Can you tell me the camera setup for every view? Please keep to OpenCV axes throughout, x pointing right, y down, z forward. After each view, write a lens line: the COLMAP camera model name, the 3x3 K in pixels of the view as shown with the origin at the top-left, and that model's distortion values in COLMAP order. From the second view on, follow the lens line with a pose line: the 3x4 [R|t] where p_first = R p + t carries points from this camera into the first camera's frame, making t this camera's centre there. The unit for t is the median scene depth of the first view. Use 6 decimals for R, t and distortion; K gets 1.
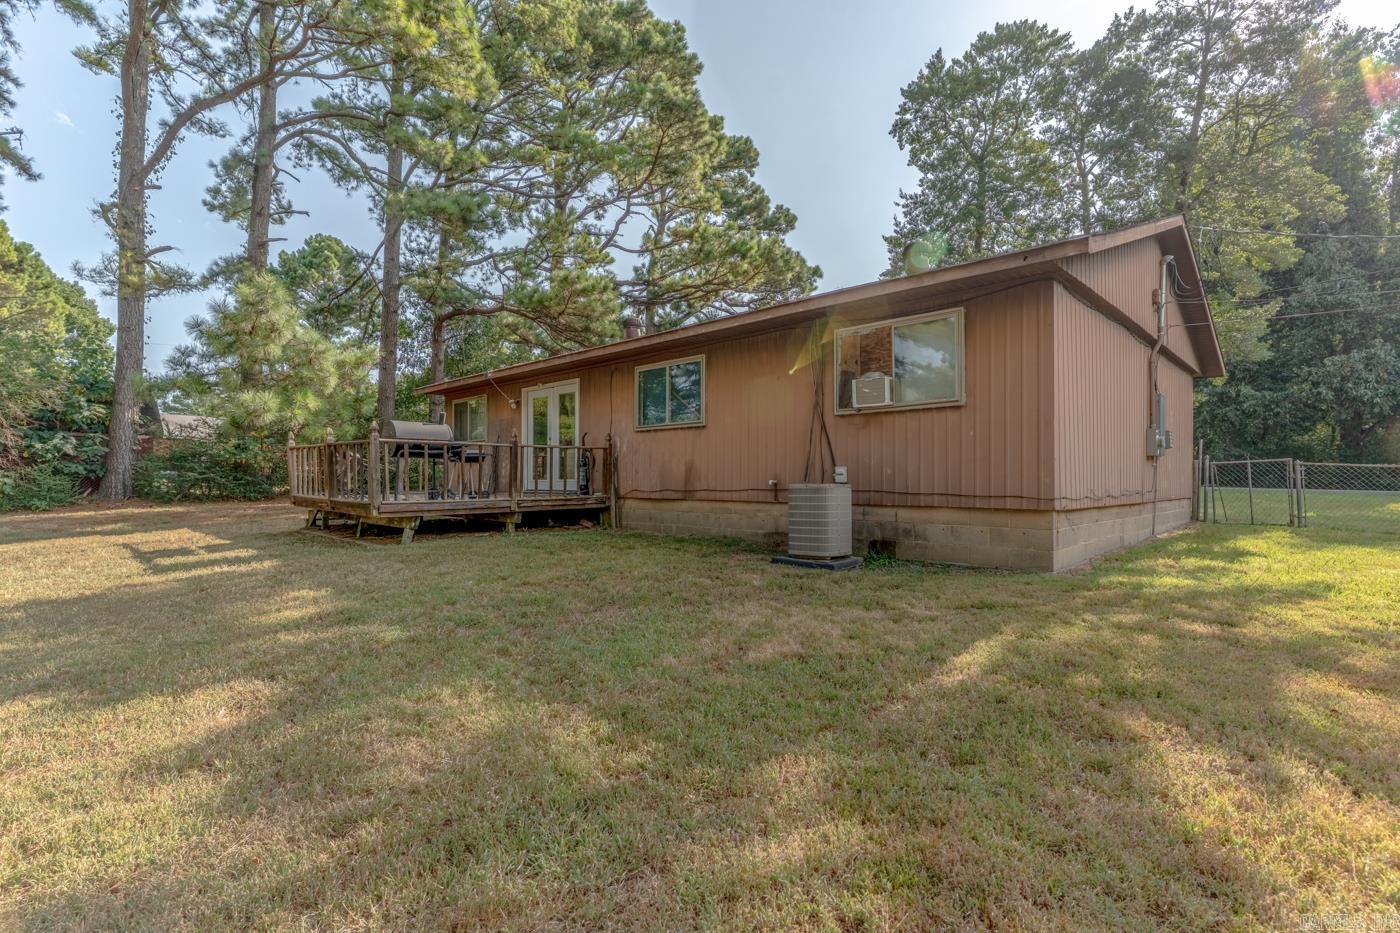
lens RADIAL K [[660.5, 0, 696.5], [0, 660.5, 470.4], [0, 0, 1]] dist [0.000855, 0.000098]
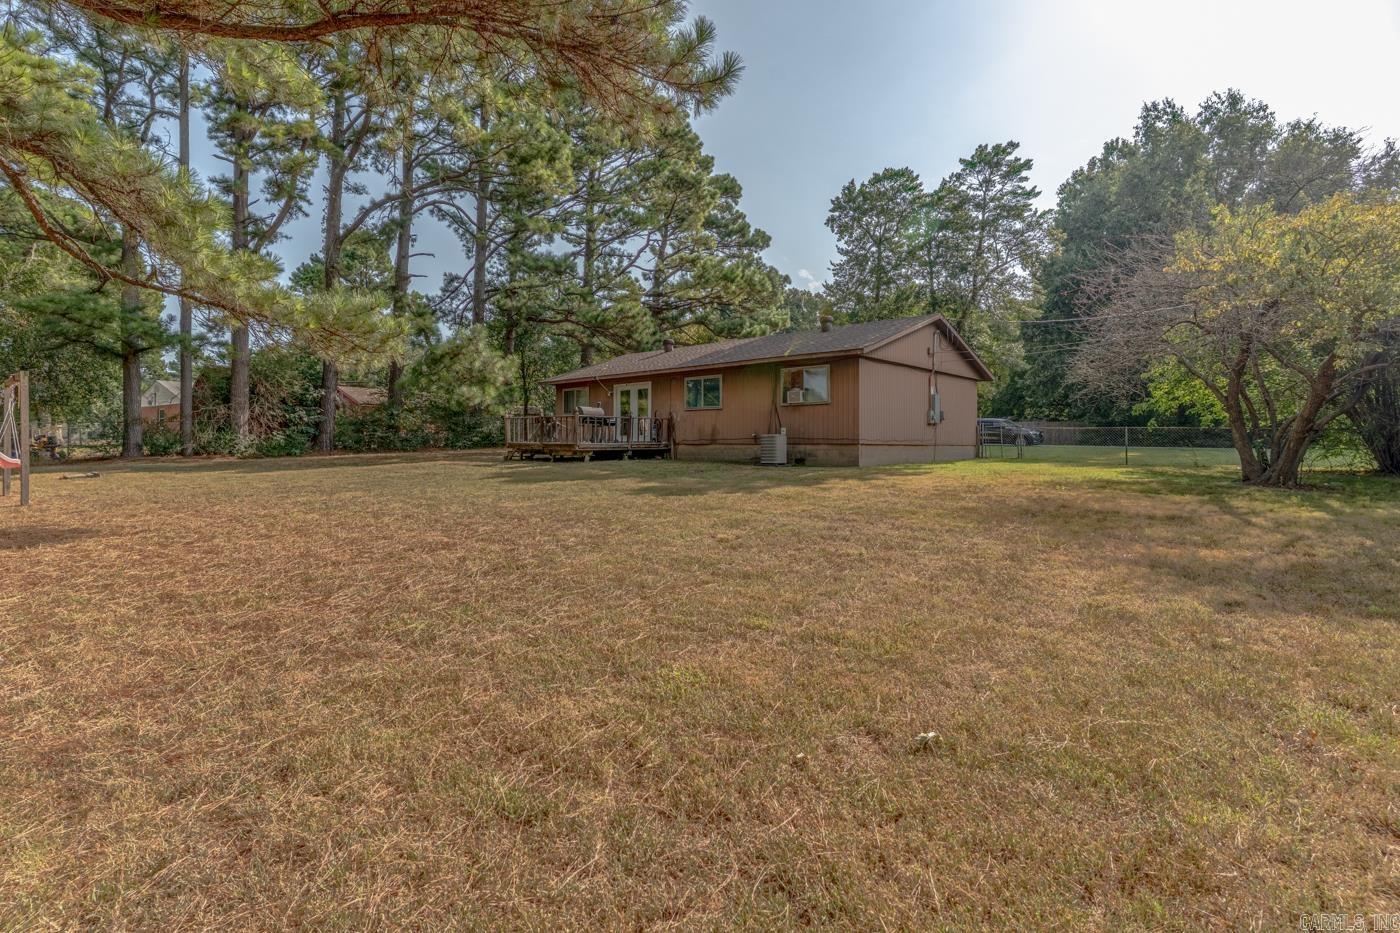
lens RADIAL K [[644.7, 0, 676.2], [0, 644.7, 414.7], [0, 0, 1]] dist [0.000875, 0.000062]
pose [[0.999996, 0.001523, -0.002490, -0.087467], [-0.001600, 0.999507, -0.031348, 0.011273], [0.002441, 0.031352, 0.999505, -0.722059]]
